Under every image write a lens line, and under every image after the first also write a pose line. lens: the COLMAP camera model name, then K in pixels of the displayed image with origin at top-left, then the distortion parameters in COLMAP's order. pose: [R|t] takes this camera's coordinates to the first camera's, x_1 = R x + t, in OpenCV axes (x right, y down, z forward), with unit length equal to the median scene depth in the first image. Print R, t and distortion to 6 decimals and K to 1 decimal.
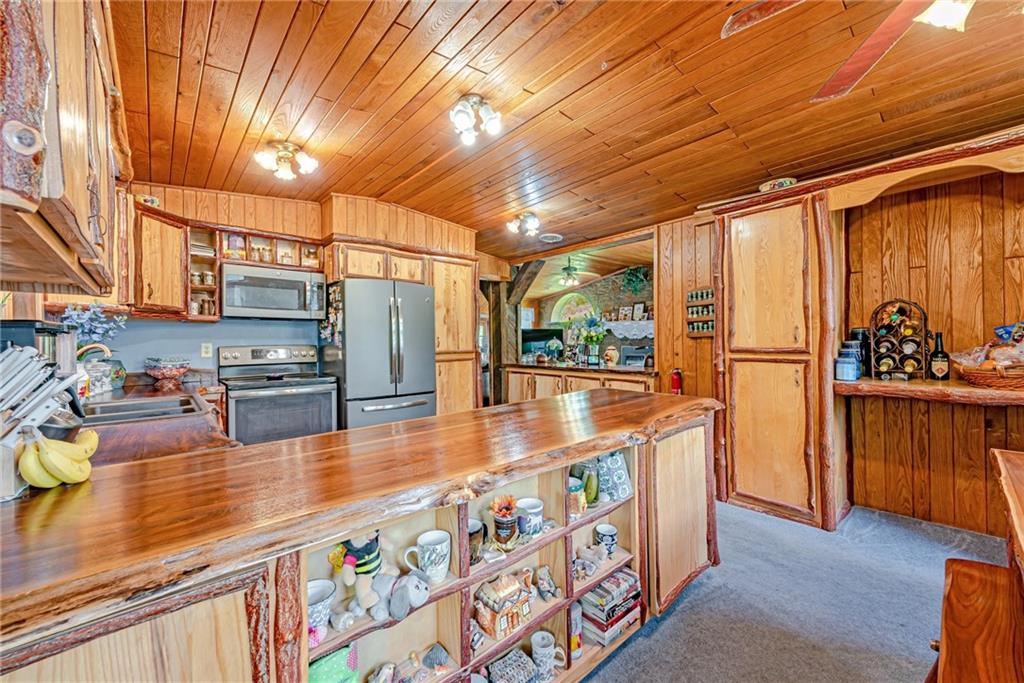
lens RADIAL K [[400.8, 0, 510.7], [0, 400.8, 342.7], [0, 0, 1]] dist [0.003338, -0.001950]
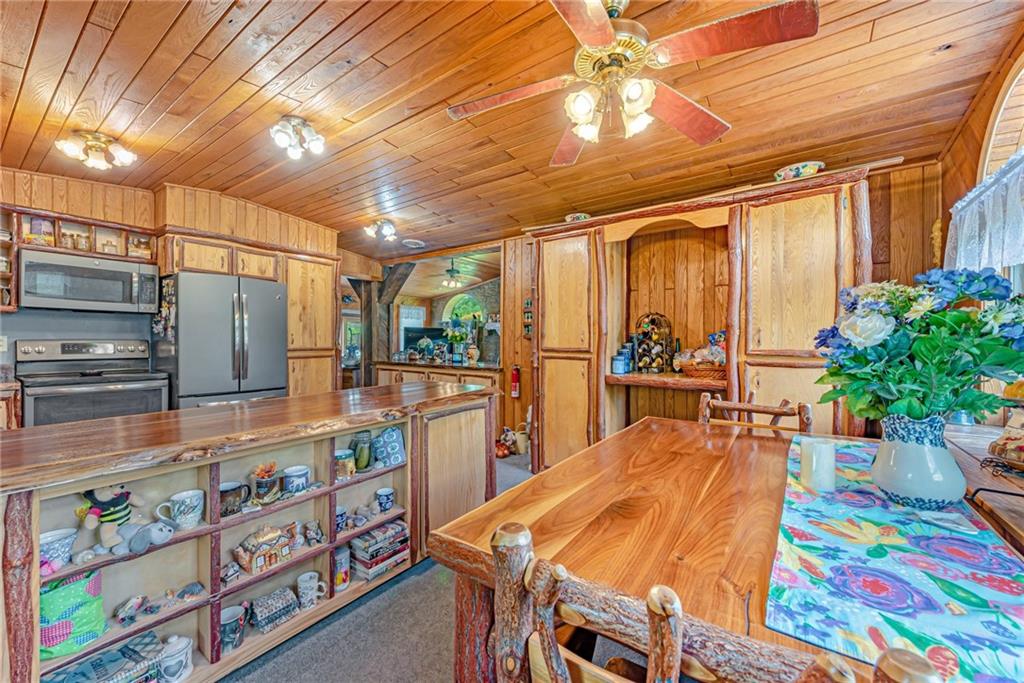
lens RADIAL K [[400.8, 0, 514.9], [0, 400.8, 342.9], [0, 0, 1]] dist [0.003338, -0.001950]
pose [[0.972542, 0.014556, 0.232273, 0.211413], [-0.015209, 0.999884, 0.001019, -0.001562], [-0.232231, -0.004524, 0.972650, -0.190291]]
